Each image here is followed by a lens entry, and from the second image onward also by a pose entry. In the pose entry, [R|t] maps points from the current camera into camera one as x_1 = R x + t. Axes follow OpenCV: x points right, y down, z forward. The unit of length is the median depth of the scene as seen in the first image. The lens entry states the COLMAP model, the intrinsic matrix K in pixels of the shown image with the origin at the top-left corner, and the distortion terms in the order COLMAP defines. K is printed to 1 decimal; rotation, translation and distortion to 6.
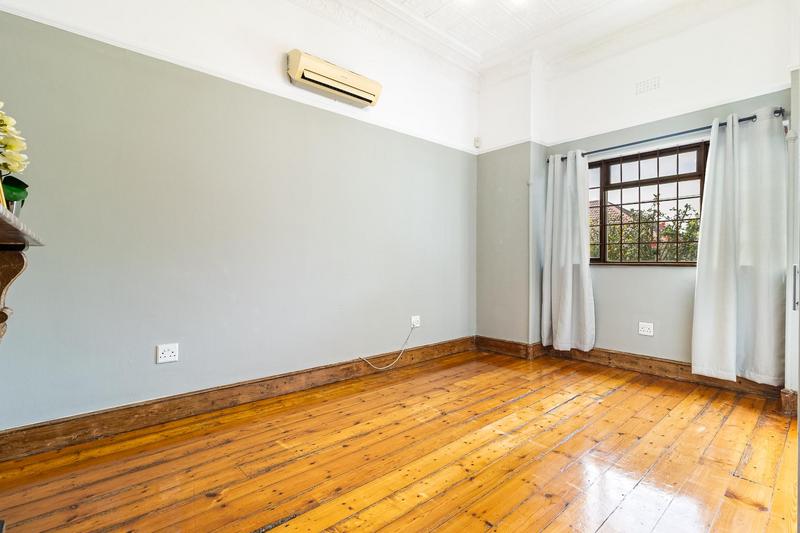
lens RADIAL K [[375.2, 0, 397.4], [0, 375.2, 271.0], [0, 0, 1]] dist [-0.001151, -0.001034]
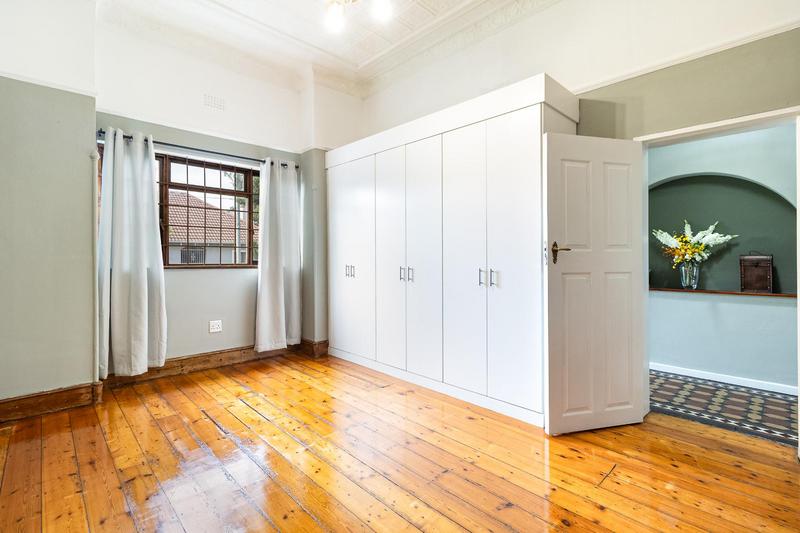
lens RADIAL K [[375.2, 0, 407.3], [0, 375.2, 261.2], [0, 0, 1]] dist [-0.001151, -0.001034]
pose [[-0.066007, -0.009891, 0.997770, -0.443941], [0.023080, 0.999668, 0.011437, -0.032319], [-0.997552, 0.023783, -0.065756, 0.507607]]
